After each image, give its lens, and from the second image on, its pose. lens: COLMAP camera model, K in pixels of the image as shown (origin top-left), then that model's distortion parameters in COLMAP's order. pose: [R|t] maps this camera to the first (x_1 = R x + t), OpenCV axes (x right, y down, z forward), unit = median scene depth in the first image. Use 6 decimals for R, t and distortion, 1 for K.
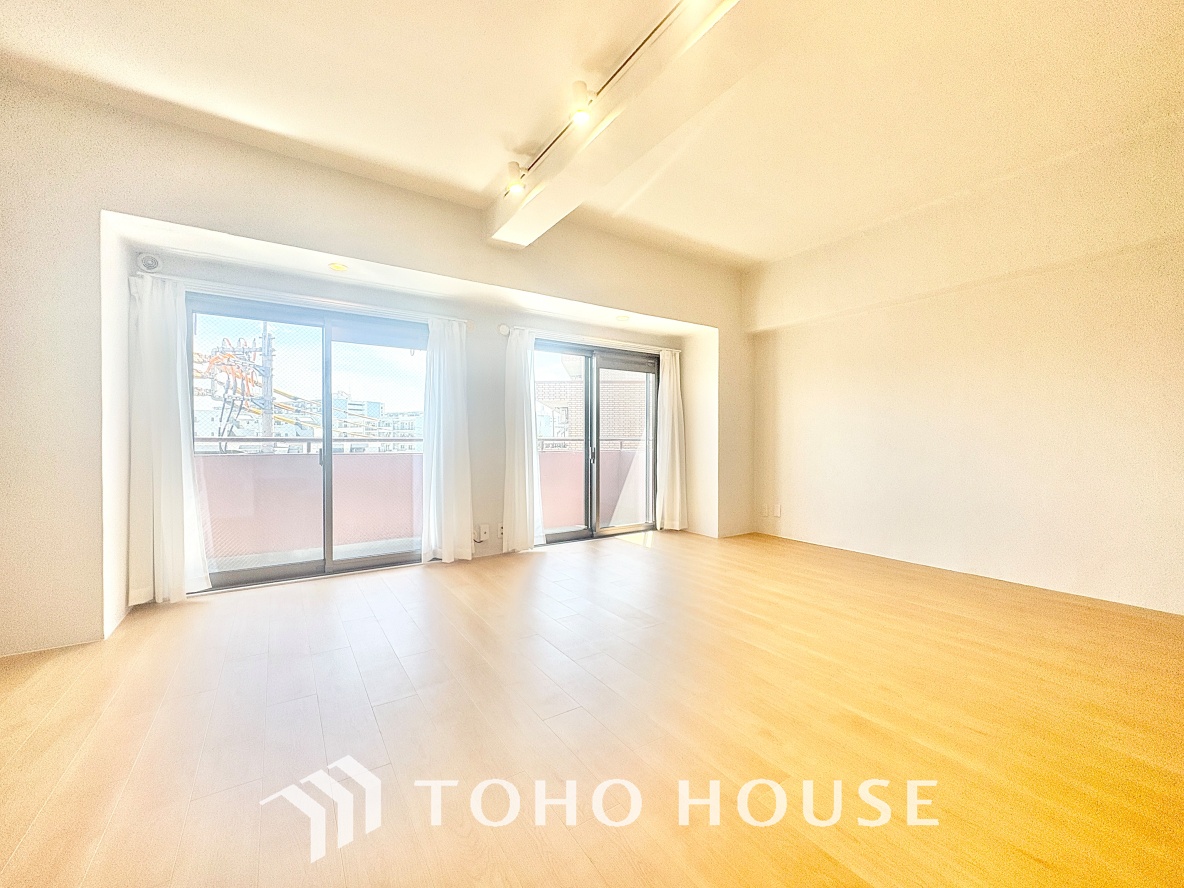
lens RADIAL K [[472.6, 0, 594.4], [0, 472.6, 441.2], [0, 0, 1]] dist [0.001733, -0.000137]
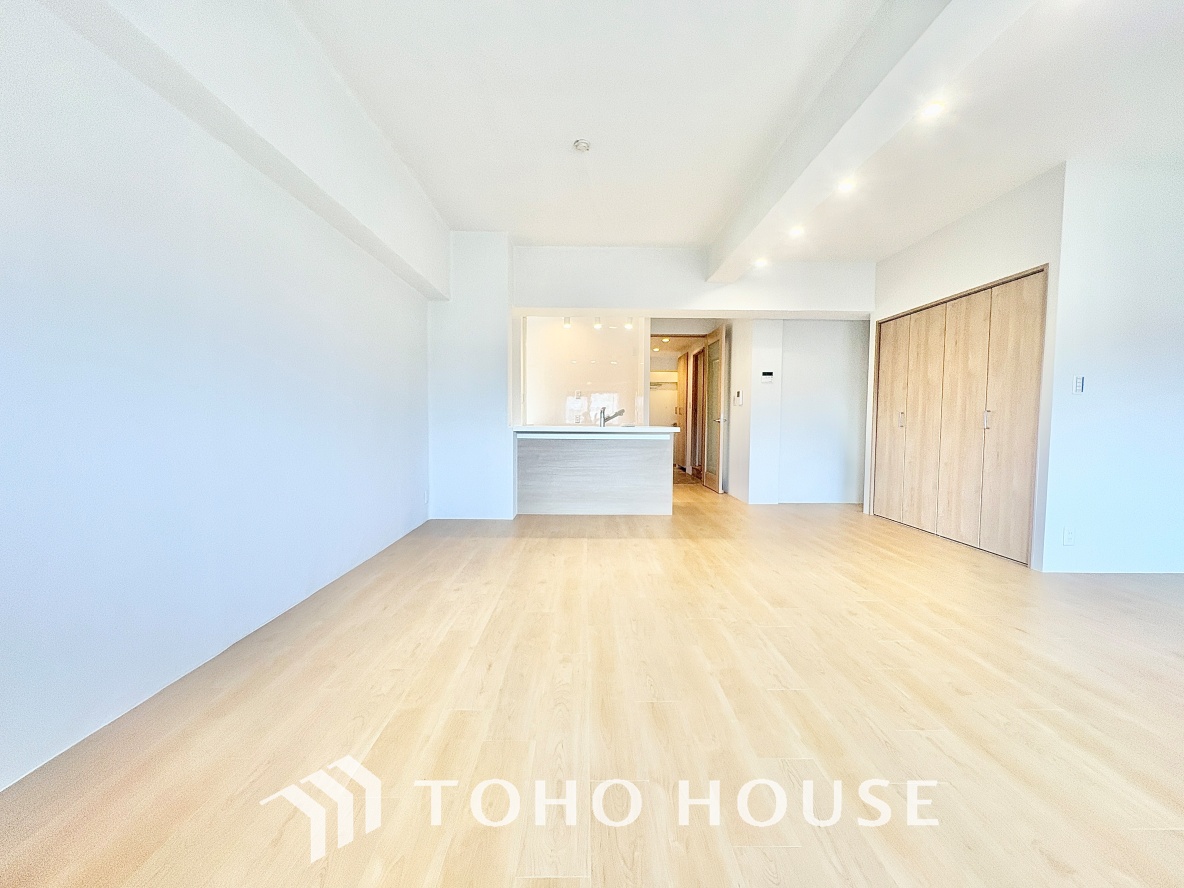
lens RADIAL K [[472.6, 0, 592.5], [0, 472.6, 442.4], [0, 0, 1]] dist [0.001733, -0.000137]
pose [[-0.838591, -0.032395, 0.543797, 0.088531], [-0.006064, 0.998724, 0.050144, -0.000463], [-0.544727, 0.038753, -0.837717, 0.937421]]
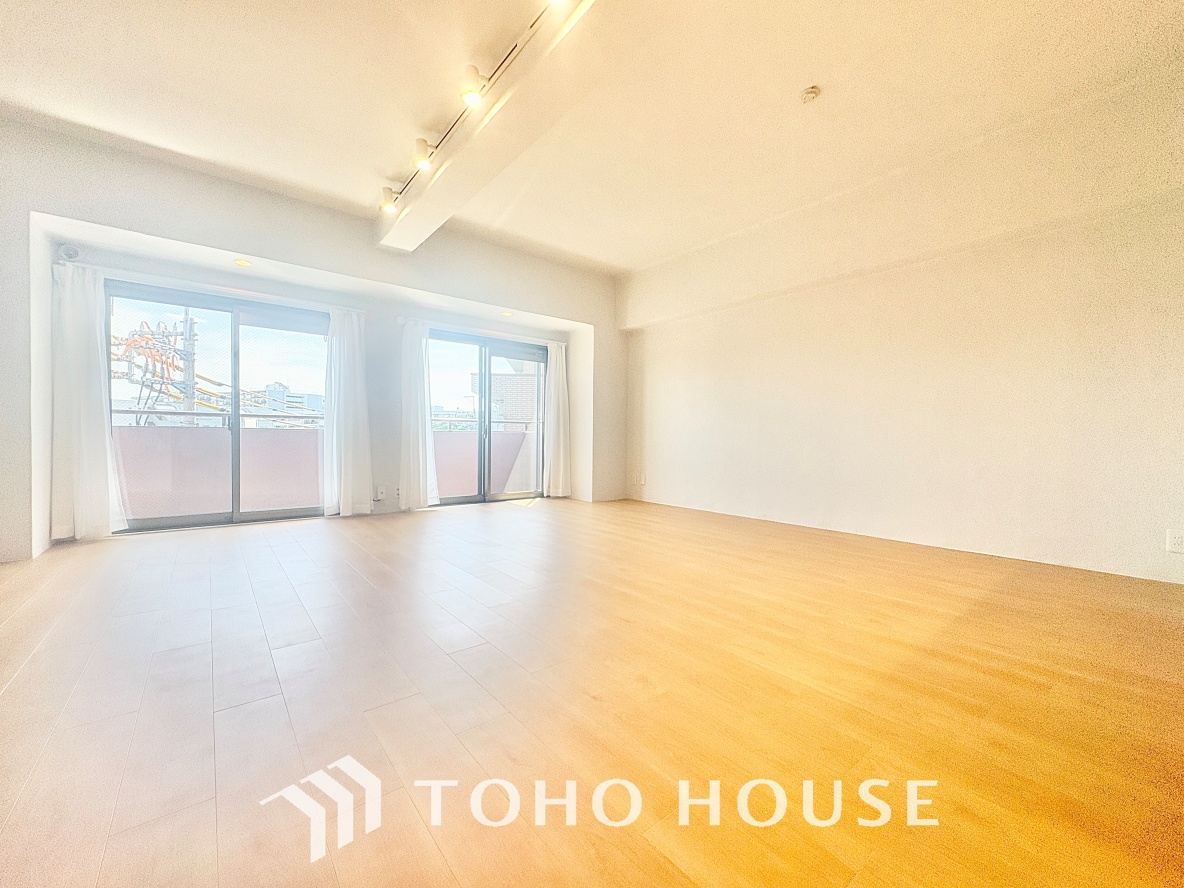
lens RADIAL K [[472.6, 0, 593.8], [0, 472.6, 440.6], [0, 0, 1]] dist [0.001733, -0.000137]
pose [[0.995348, 0.007759, 0.096032, 0.155409], [-0.008292, 0.999952, 0.005156, 0.046109], [-0.095987, -0.005929, 0.995365, -0.189141]]
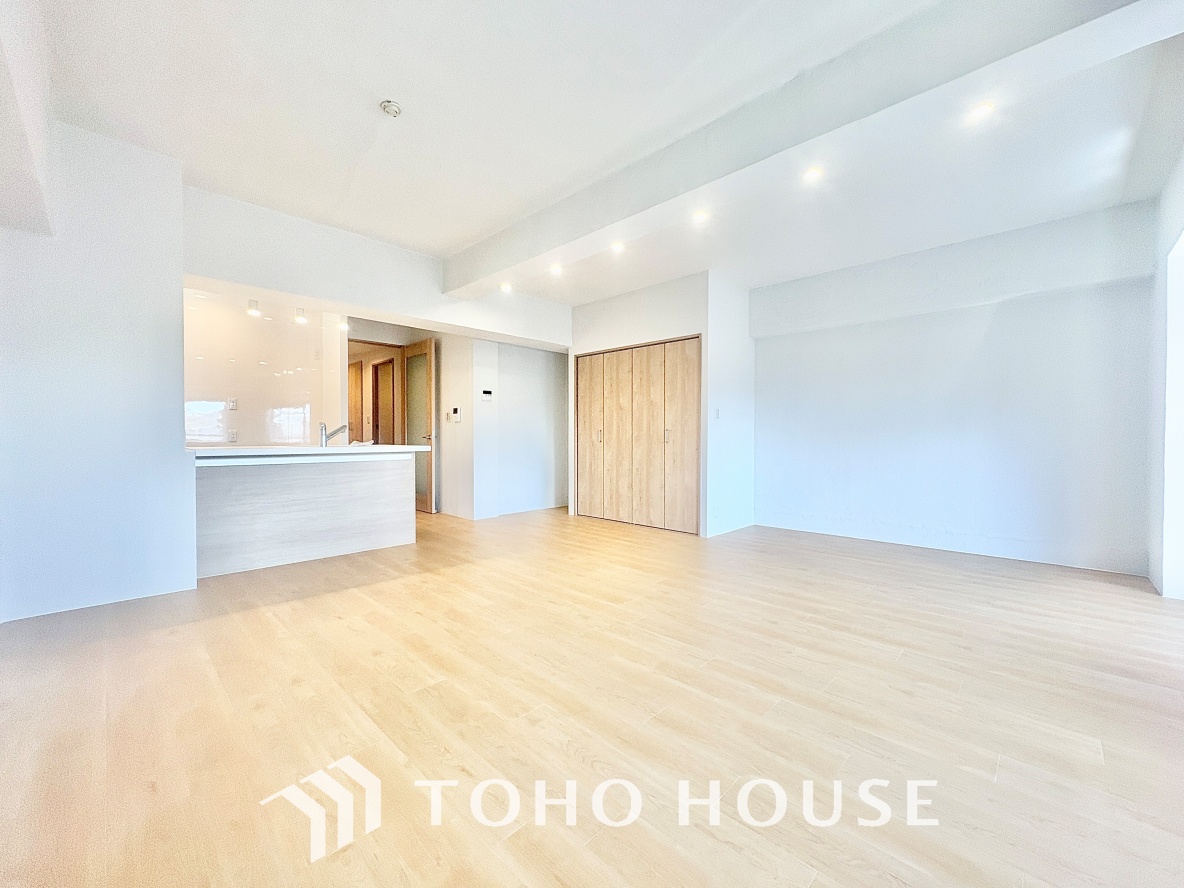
lens RADIAL K [[472.6, 0, 592.8], [0, 472.6, 442.3], [0, 0, 1]] dist [0.001733, -0.000137]
pose [[-0.978125, 0.000684, -0.208016, 0.361788], [-0.002554, 0.999880, 0.015295, -0.004729], [0.208001, 0.015491, -0.978006, 0.965594]]
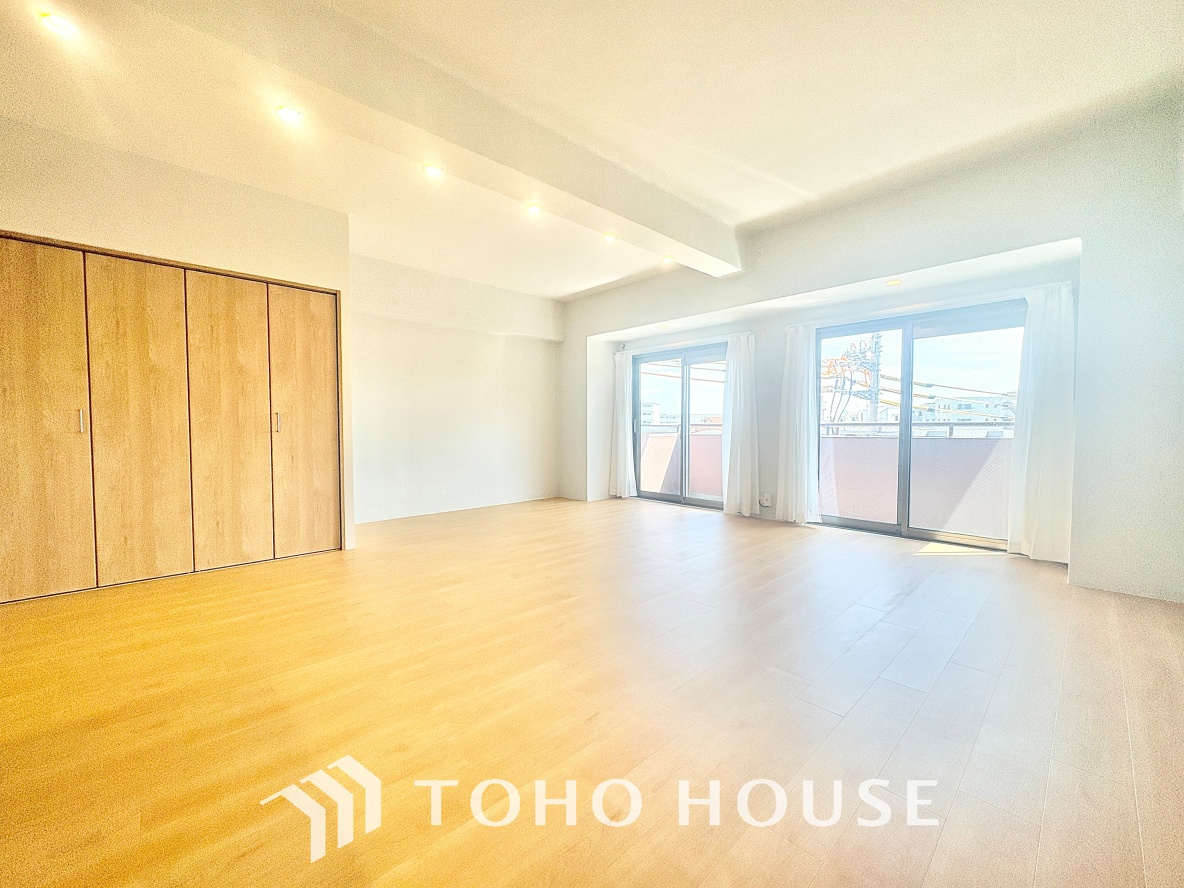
lens RADIAL K [[472.6, 0, 593.9], [0, 472.6, 441.9], [0, 0, 1]] dist [0.001733, -0.000137]
pose [[0.165342, 0.031815, -0.985723, 0.783828], [-0.001157, 0.999485, 0.032065, 0.003172], [0.986236, -0.004162, 0.165294, 0.301310]]
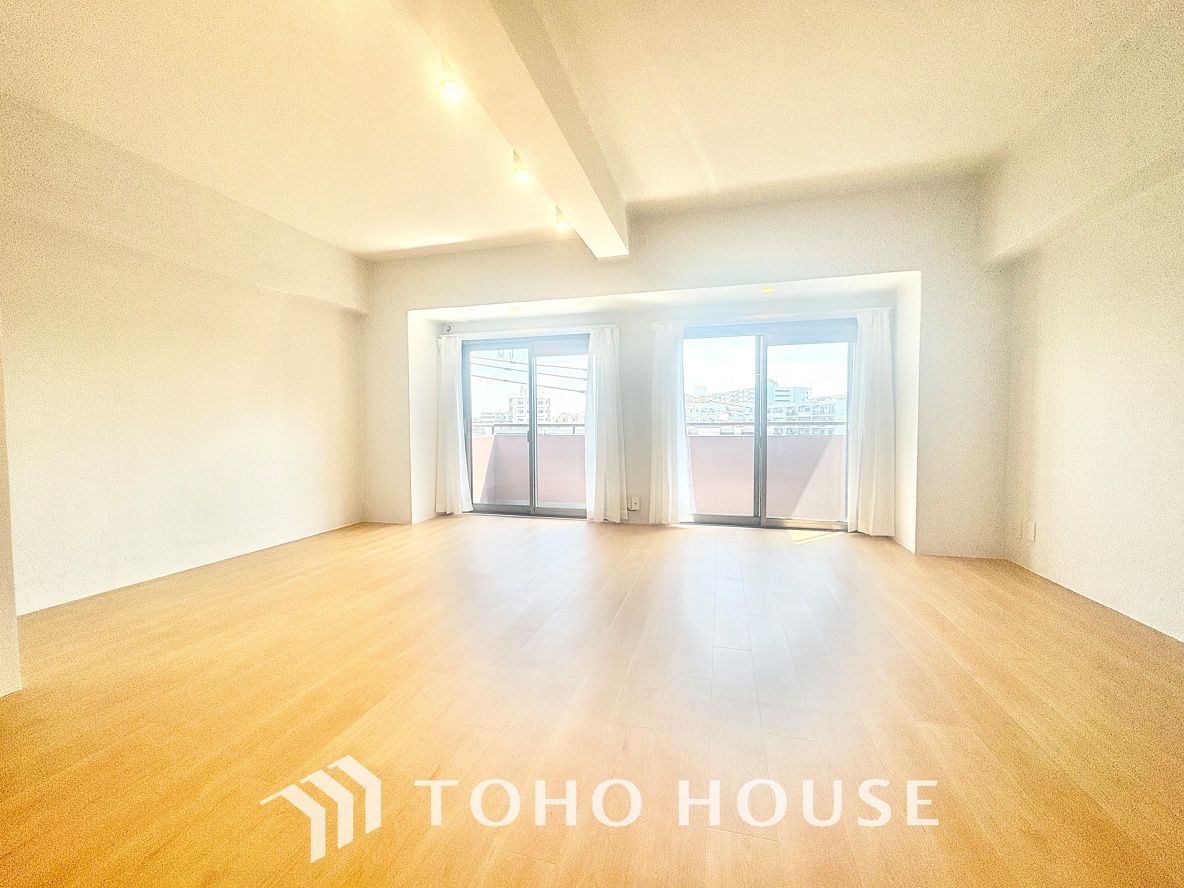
lens RADIAL K [[472.6, 0, 593.3], [0, 472.6, 439.6], [0, 0, 1]] dist [0.001733, -0.000137]
pose [[0.655305, 0.018036, -0.755149, 0.504887], [0.004116, 0.999615, 0.027446, 0.002589], [0.755353, -0.021093, 0.654978, 0.133032]]
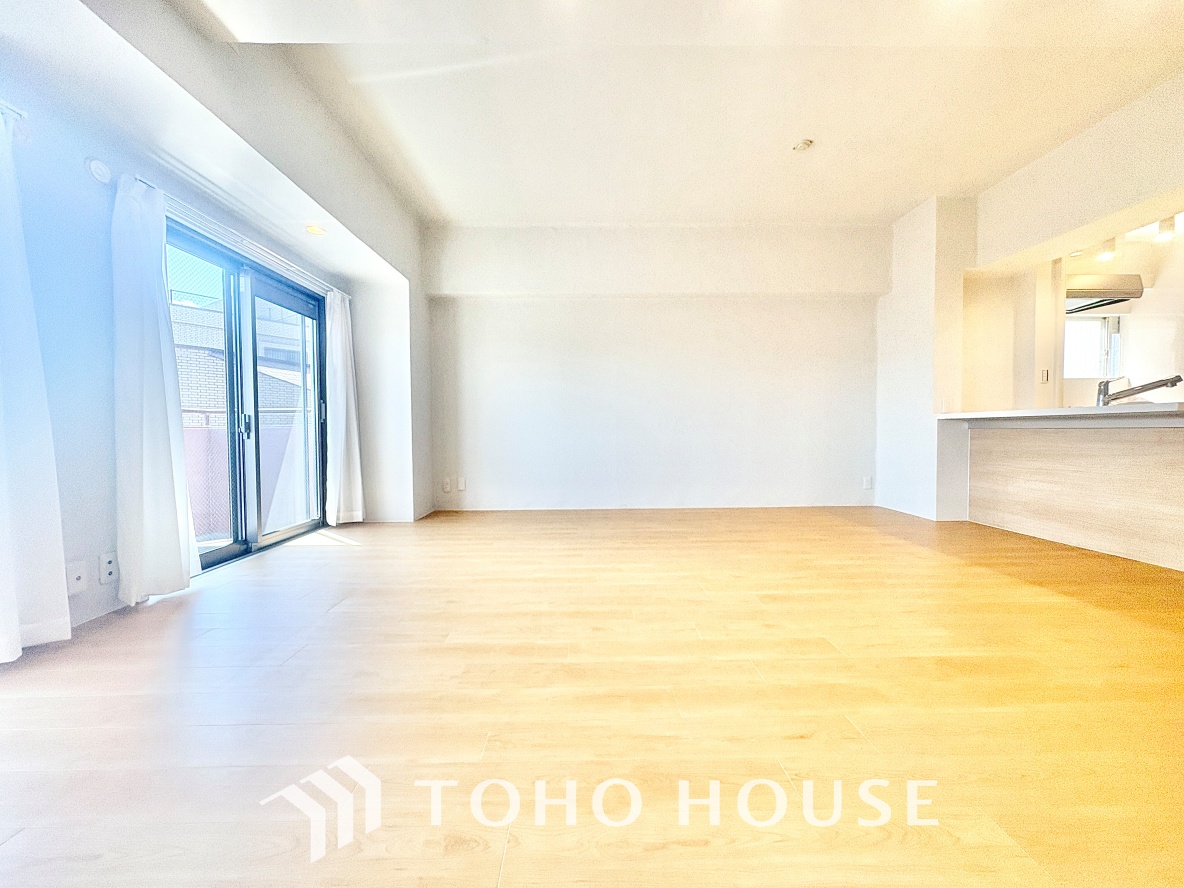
lens RADIAL K [[472.6, 0, 596.2], [0, 472.6, 439.1], [0, 0, 1]] dist [0.001733, -0.000137]
pose [[0.535467, -0.021901, 0.844272, -0.303540], [0.010166, 0.999758, 0.019486, 0.040099], [-0.844495, -0.001852, 0.535560, 0.253079]]
